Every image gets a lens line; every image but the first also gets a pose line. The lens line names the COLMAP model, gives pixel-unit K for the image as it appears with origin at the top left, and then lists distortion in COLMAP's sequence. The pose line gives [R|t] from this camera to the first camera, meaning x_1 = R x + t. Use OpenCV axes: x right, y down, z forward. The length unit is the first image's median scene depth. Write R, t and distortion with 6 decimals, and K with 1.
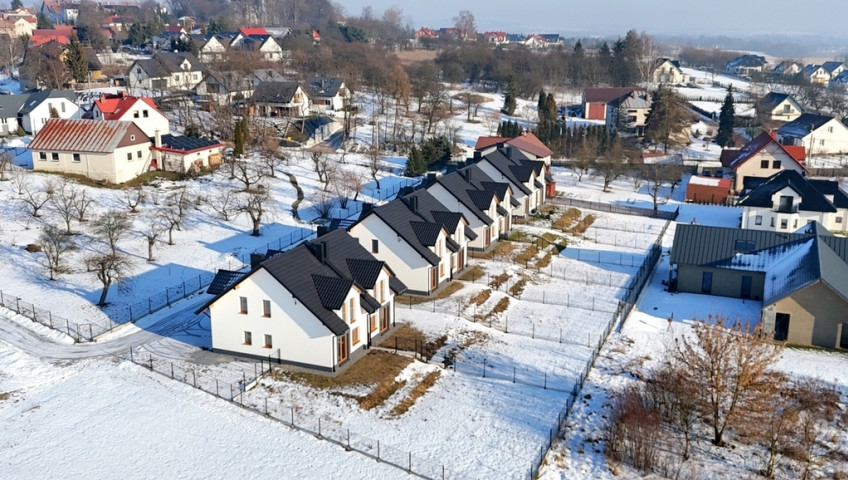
lens RADIAL K [[834.8, 0, 430.6], [0, 834.8, 227.9], [0, 0, 1]] dist [0.083699, -0.159818]
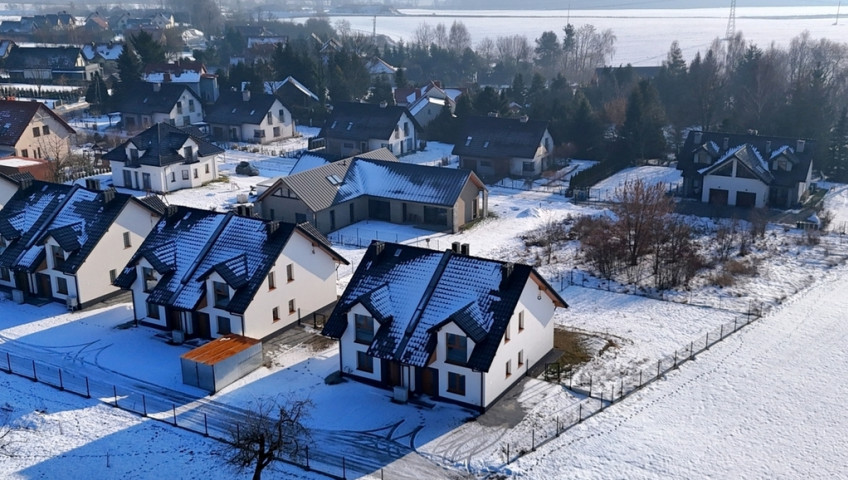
lens RADIAL K [[907.6, 0, 460.2], [0, 907.6, 241.3], [0, 0, 1]] dist [0.077985, -0.029860]
pose [[0.104216, -0.282192, 0.953681, -0.687677], [0.228534, 0.940038, 0.253181, -0.148419], [-0.967942, 0.191562, 0.162457, 0.577347]]
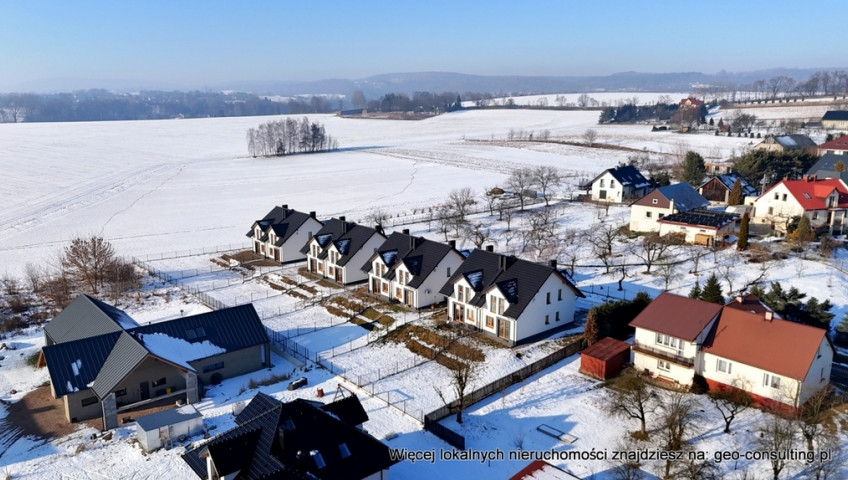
lens RADIAL K [[626.5, 0, 424.0], [0, 626.5, 240.0], [0, 0, 1]] dist [0.088853, -0.100114]
pose [[-0.450666, 0.184950, -0.873323, 0.806951], [-0.208293, 0.929512, 0.304336, -0.338596], [0.868052, 0.319061, -0.380376, 1.352562]]
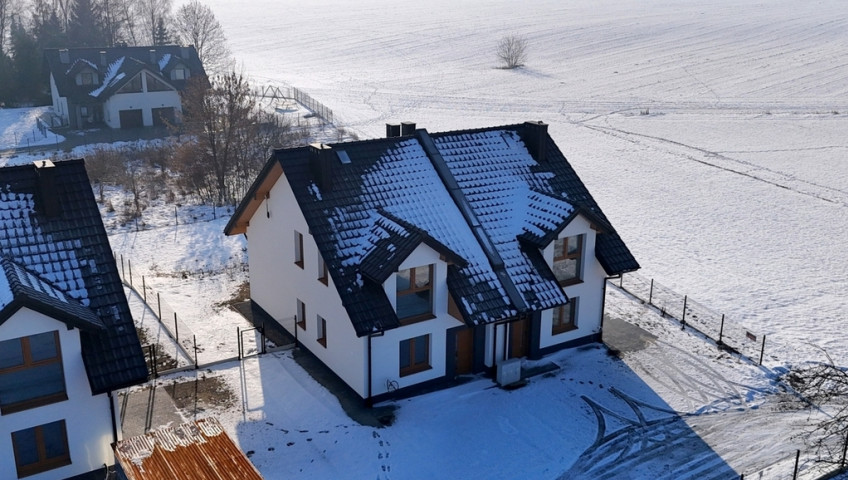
lens RADIAL K [[834.8, 0, 430.6], [0, 834.8, 227.9], [0, 0, 1]] dist [0.083699, -0.159818]
pose [[-0.820696, -0.178519, 0.542760, -0.296078], [0.118157, 0.876374, 0.466912, -0.111216], [-0.559014, 0.447324, -0.698144, 0.936377]]
